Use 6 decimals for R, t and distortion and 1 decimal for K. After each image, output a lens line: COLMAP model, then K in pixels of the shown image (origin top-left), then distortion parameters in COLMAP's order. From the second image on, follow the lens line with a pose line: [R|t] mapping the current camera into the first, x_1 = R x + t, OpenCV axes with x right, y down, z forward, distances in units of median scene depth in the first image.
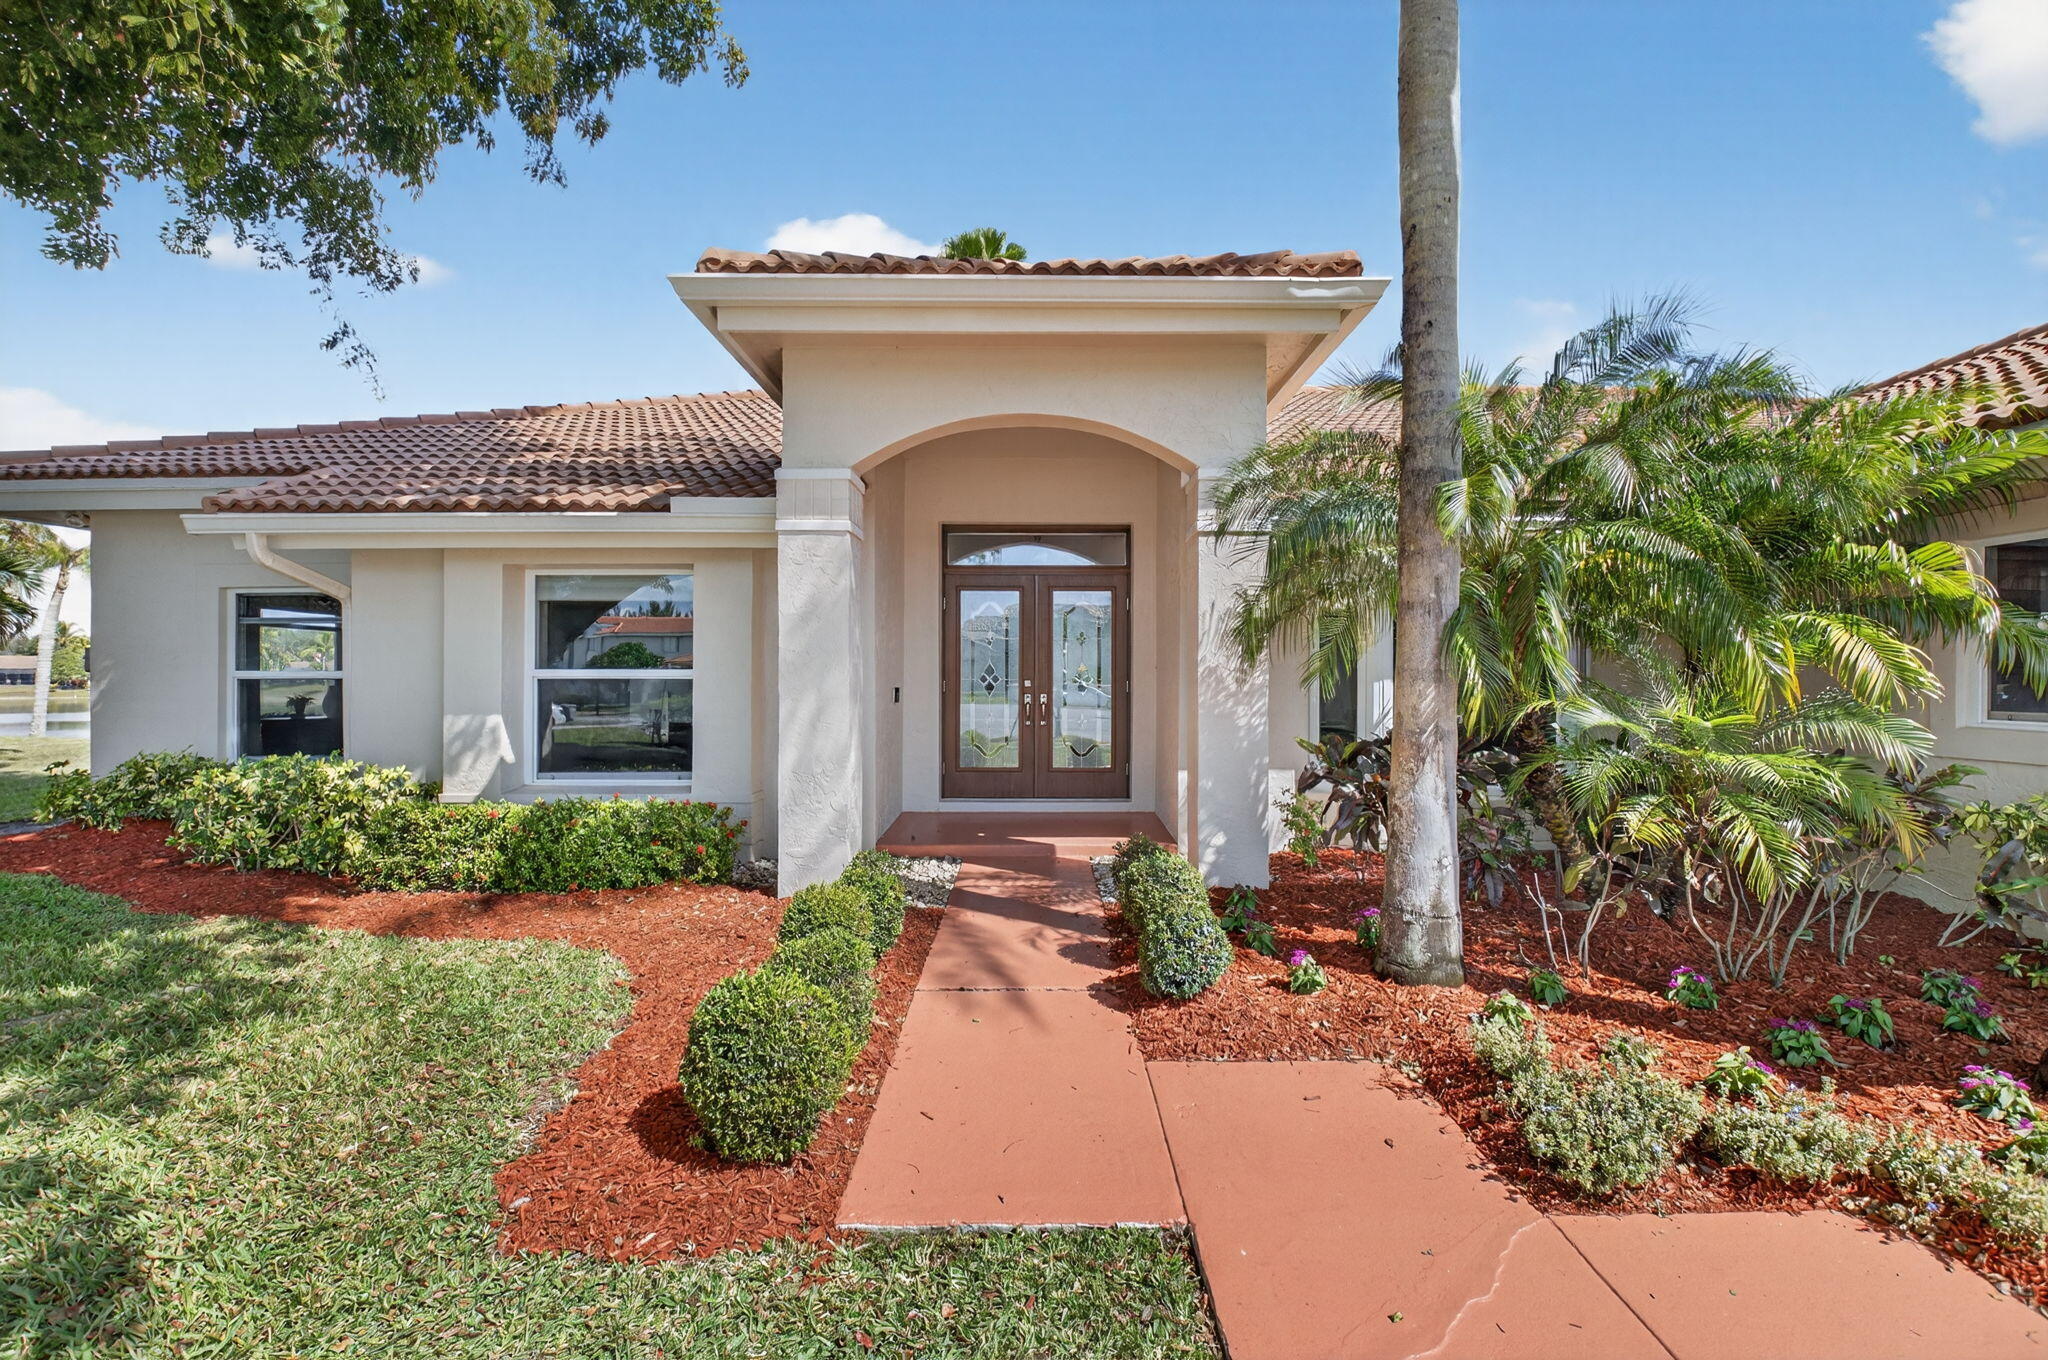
lens RADIAL K [[907.0, 0, 1048.6], [0, 907.0, 679.9], [0, 0, 1]] dist [-0.001787, -0.013868]
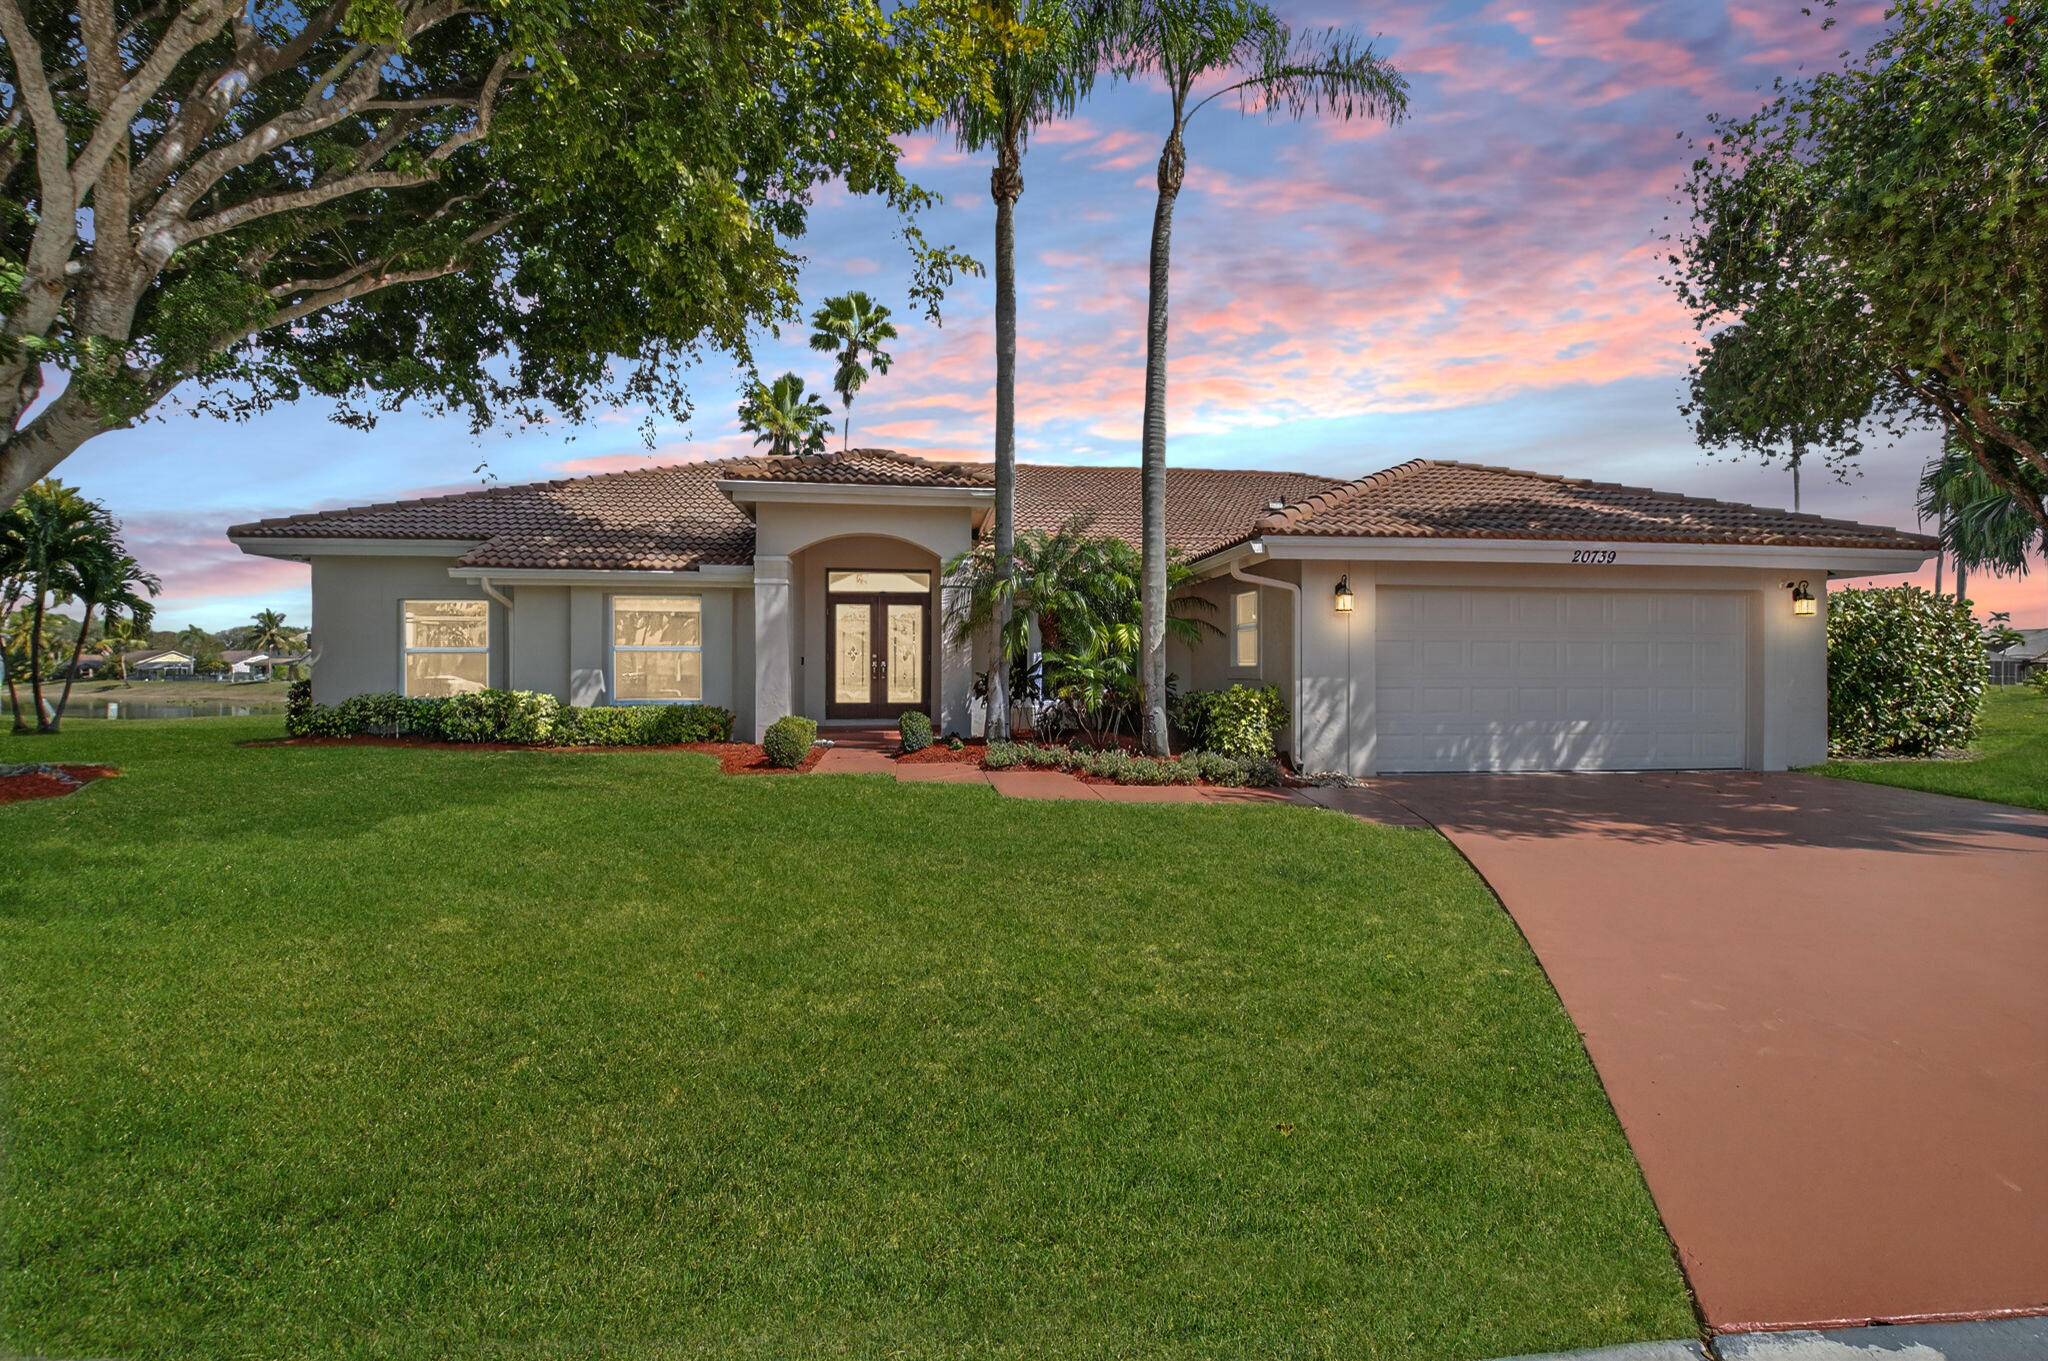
lens RADIAL K [[907.0, 0, 1048.6], [0, 907.0, 680.4], [0, 0, 1]] dist [-0.001787, -0.013868]
pose [[0.990880, -0.002999, 0.134715, 0.108195], [0.003329, 0.999992, -0.002224, 0.079246], [-0.134707, 0.002653, 0.990882, -1.208403]]
